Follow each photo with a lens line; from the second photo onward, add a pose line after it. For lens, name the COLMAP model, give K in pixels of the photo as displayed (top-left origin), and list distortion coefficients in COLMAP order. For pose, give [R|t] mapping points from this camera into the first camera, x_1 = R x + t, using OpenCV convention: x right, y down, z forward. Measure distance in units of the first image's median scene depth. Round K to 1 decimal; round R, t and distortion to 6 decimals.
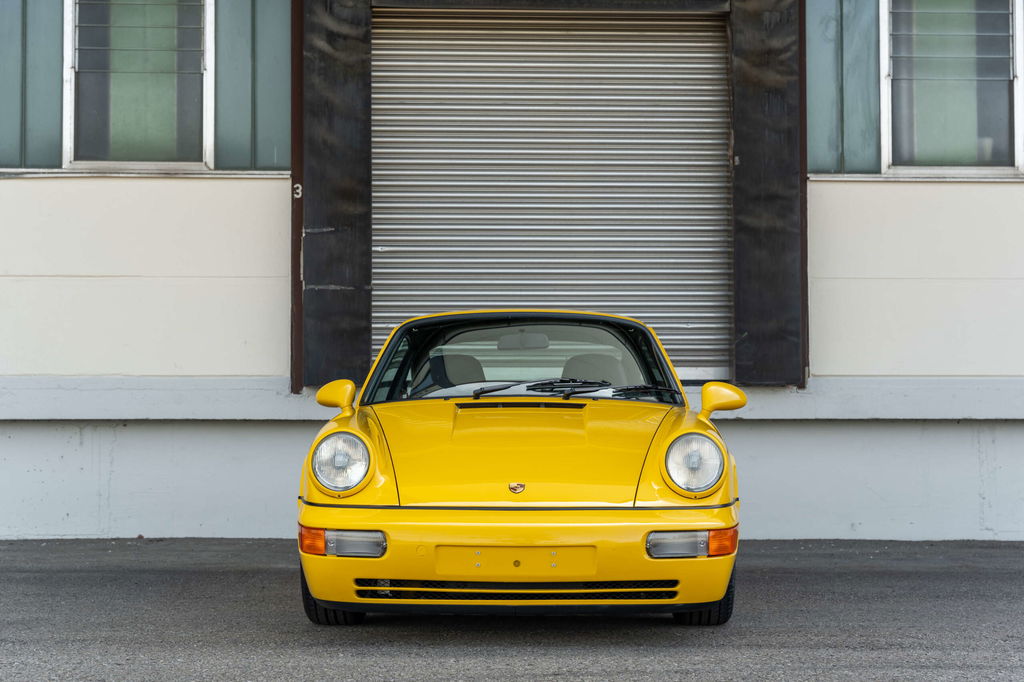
lens RADIAL K [[1898.1, 0, 506.5], [0, 1898.1, 346.6], [0, 0, 1]] dist [0.016997, 0.000000]
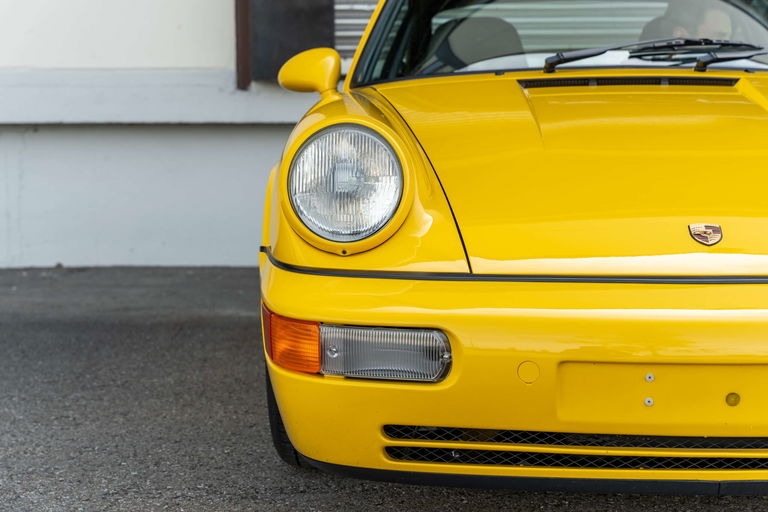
lens RADIAL K [[1455.4, 0, 389.4], [0, 1455.4, 255.6], [0, 0, 1]] dist [0.046021, 0.000000]
pose [[0.999949, -0.007346, -0.006955, -0.064203], [0.008135, 0.992595, 0.121201, 0.028992], [0.006013, -0.121251, 0.992604, 0.540639]]
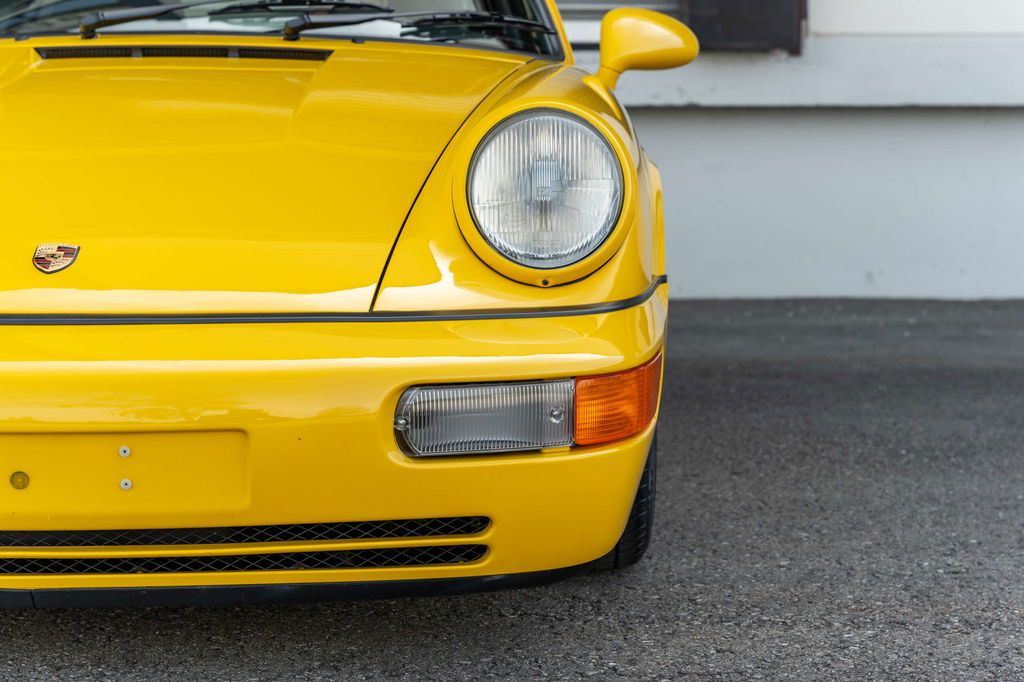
lens RADIAL K [[1940.5, 0, 523.7], [0, 1940.5, 338.7], [0, 0, 1]] dist [0.046021, 0.000000]
pose [[0.999604, -0.001881, 0.028090, 0.073567], [-0.002281, 0.989075, 0.147394, 0.029861], [-0.028060, -0.147400, 0.988679, 0.542255]]
